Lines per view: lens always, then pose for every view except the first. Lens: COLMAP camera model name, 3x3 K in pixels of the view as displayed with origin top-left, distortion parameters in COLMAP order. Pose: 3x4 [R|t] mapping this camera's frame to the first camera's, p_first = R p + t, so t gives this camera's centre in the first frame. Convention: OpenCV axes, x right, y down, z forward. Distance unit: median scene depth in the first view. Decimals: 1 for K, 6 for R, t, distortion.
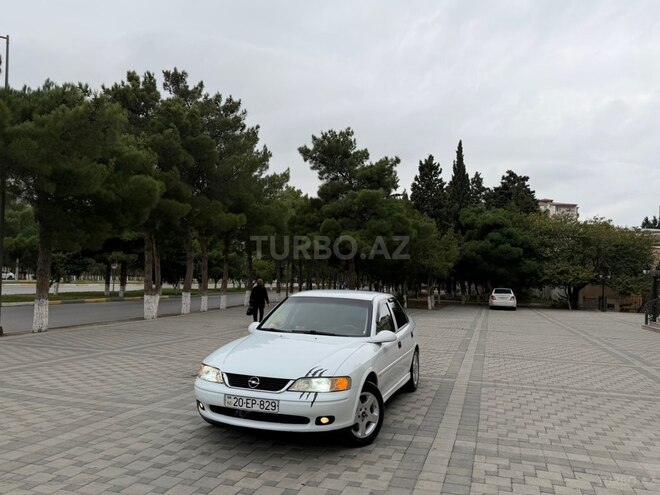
lens RADIAL K [[510.3, 0, 330.0], [0, 510.3, 247.5], [0, 0, 1]] dist [0.113084, -0.203927]
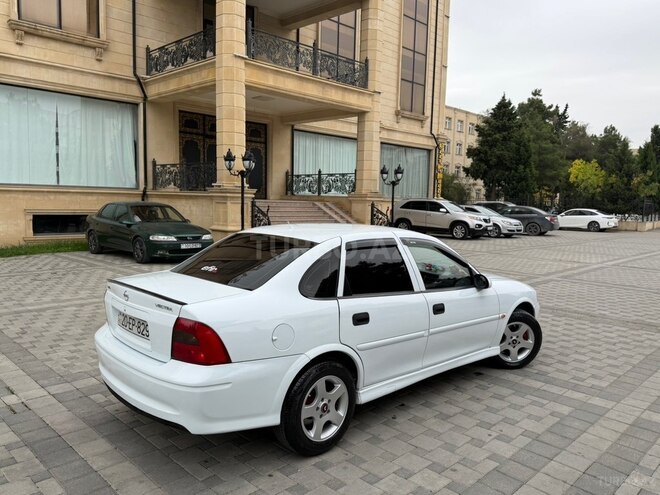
lens RADIAL K [[515.4, 0, 330.0], [0, 515.4, 247.5], [0, 0, 1]] dist [0.077993, -0.094411]
pose [[-0.887663, -0.100441, 0.449406, -0.085622], [-0.086102, 0.994913, 0.052292, 0.027311], [-0.452372, 0.007723, -0.891796, 0.535060]]
